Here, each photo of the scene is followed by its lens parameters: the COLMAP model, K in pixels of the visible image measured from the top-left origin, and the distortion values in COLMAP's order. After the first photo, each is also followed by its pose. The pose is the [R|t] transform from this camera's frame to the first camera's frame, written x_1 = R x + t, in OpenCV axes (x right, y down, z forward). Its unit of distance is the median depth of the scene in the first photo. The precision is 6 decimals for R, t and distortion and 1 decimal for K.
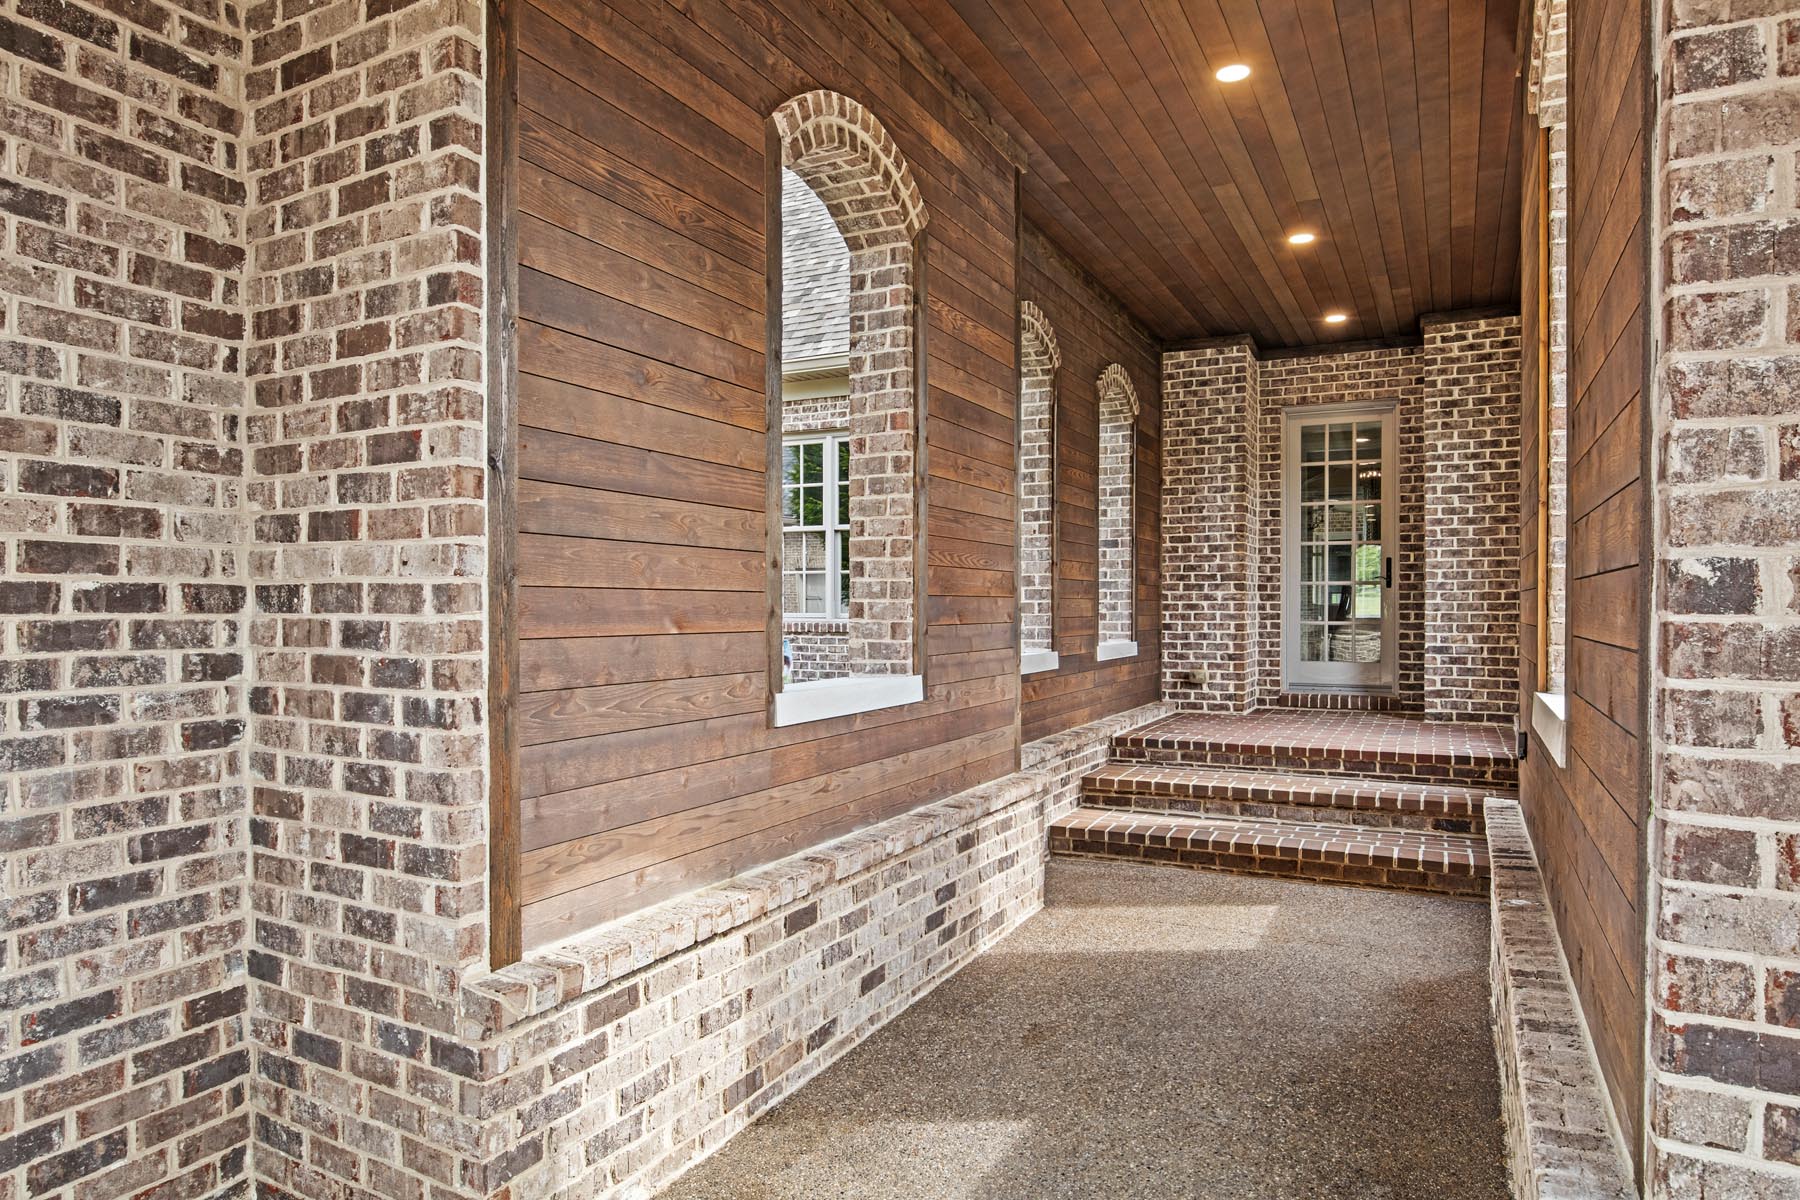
lens RADIAL K [[1064.9, 0, 902.7], [0, 1064.9, 612.2], [0, 0, 1]] dist [-0.004574, -0.001441]
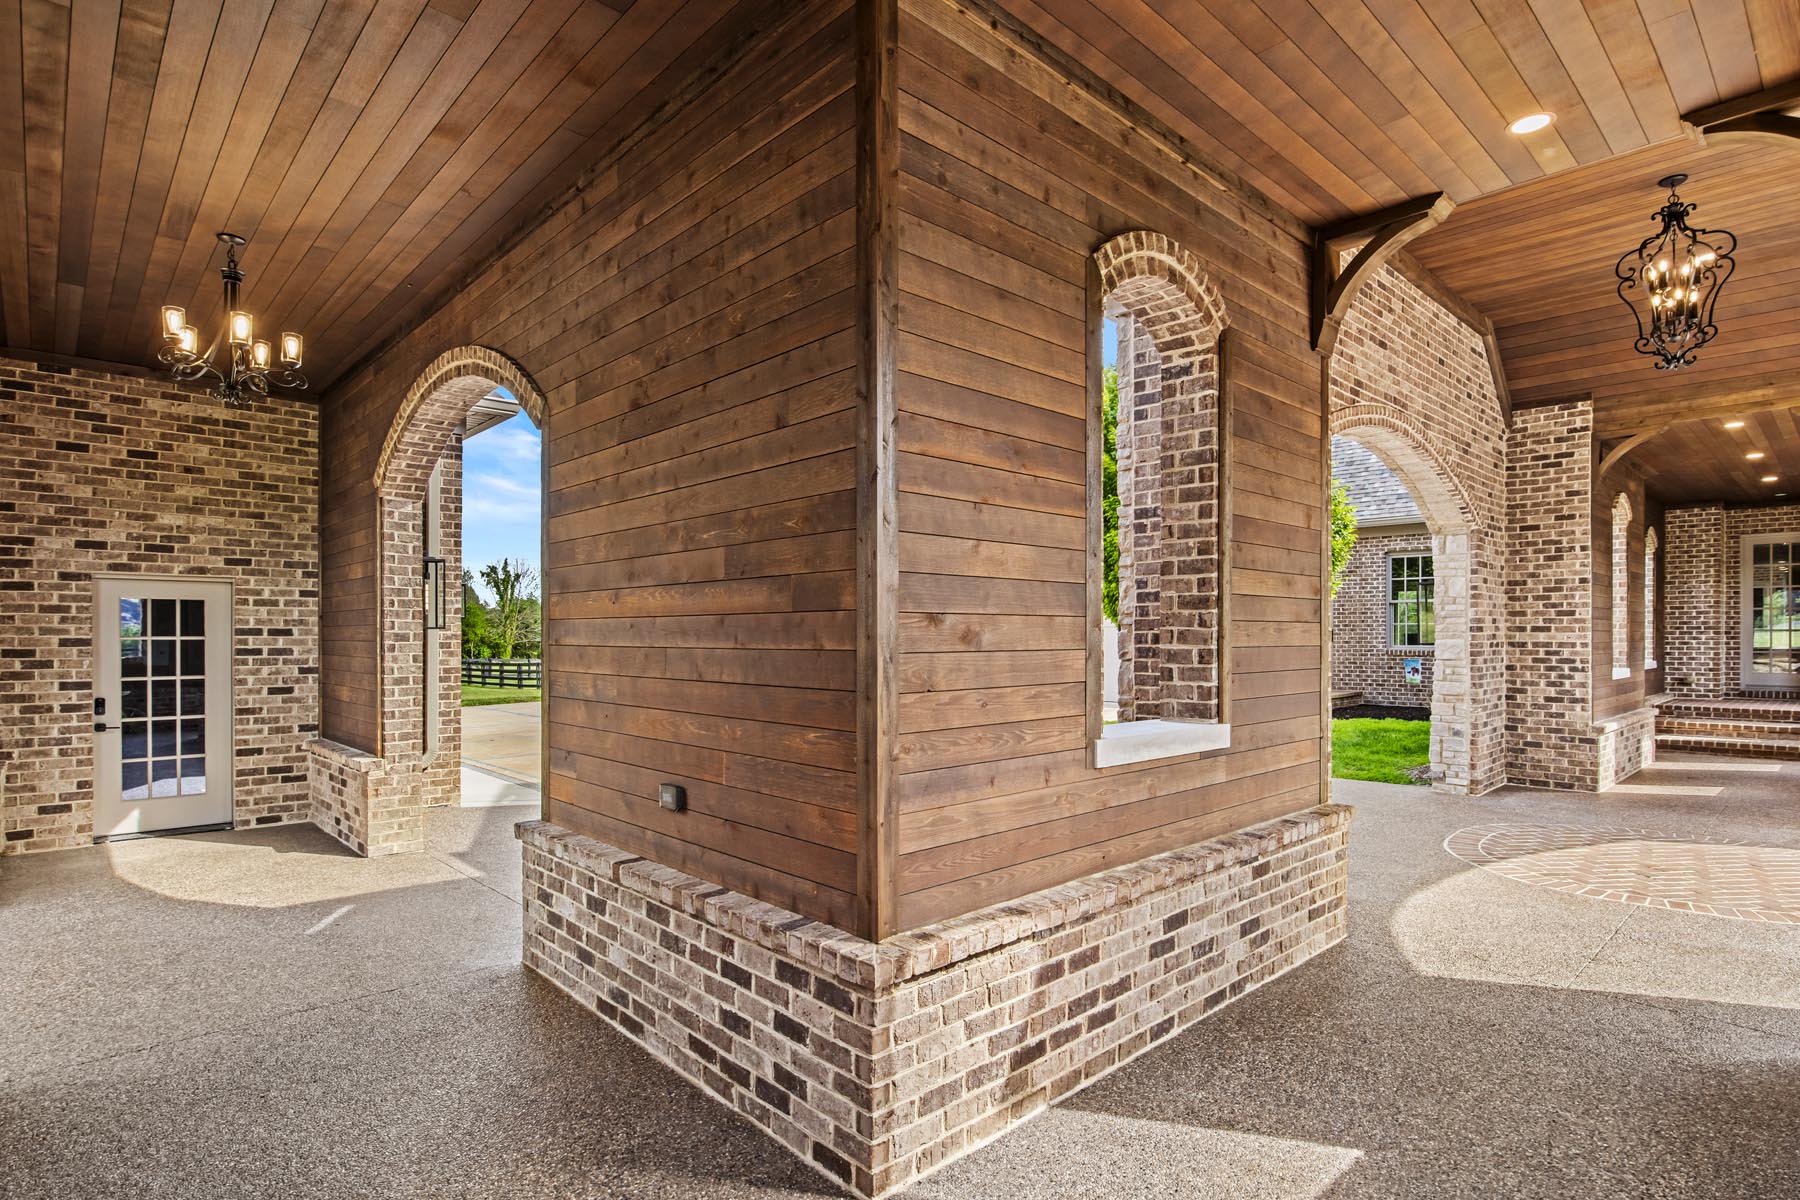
lens RADIAL K [[918.1, 0, 907.0], [0, 918.1, 640.5], [0, 0, 1]] dist [-0.006211, -0.000668]
pose [[0.943851, 0.000006, -0.330371, -1.366895], [-0.000460, 0.999999, -0.001296, -0.019387], [0.330371, 0.001375, 0.943850, -2.735688]]
